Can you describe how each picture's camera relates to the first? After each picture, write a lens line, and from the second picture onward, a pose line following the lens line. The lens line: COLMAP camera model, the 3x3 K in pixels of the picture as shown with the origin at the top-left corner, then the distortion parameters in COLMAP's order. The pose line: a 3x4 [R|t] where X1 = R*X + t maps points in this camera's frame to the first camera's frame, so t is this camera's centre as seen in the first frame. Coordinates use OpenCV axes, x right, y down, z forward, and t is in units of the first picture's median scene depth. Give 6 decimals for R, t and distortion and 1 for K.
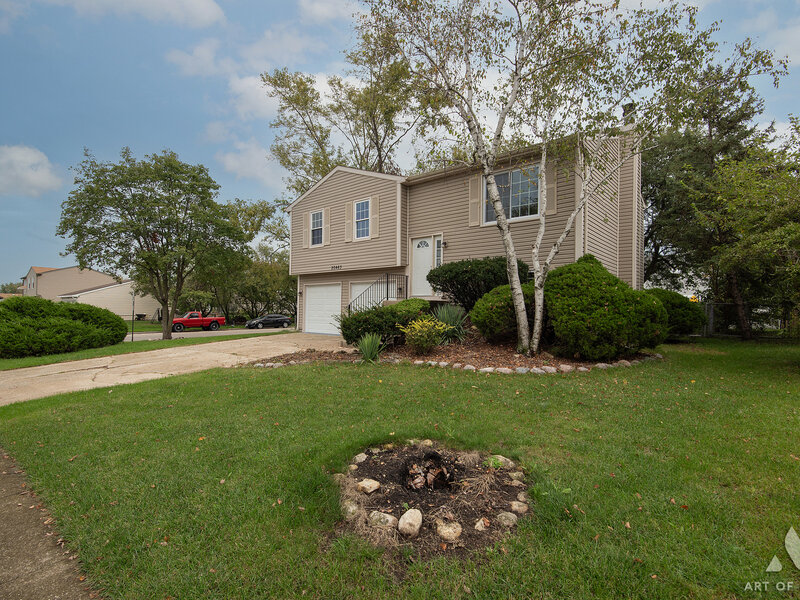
lens RADIAL K [[398.9, 0, 403.3], [0, 398.9, 303.0], [0, 0, 1]] dist [0.004310, -0.006157]
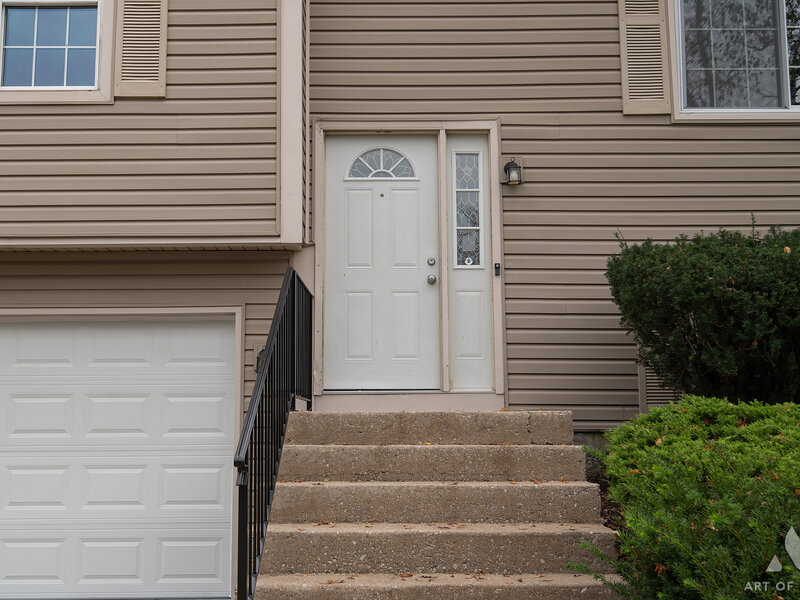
lens RADIAL K [[830.9, 0, 399.6], [0, 830.9, 298.6], [0, 0, 1]] dist [0.044693, 0.000000]
pose [[0.763607, 0.082361, 0.640407, -0.232892], [0.005397, 0.990982, -0.133883, -0.005226], [-0.645659, 0.105690, 0.756276, 0.607126]]
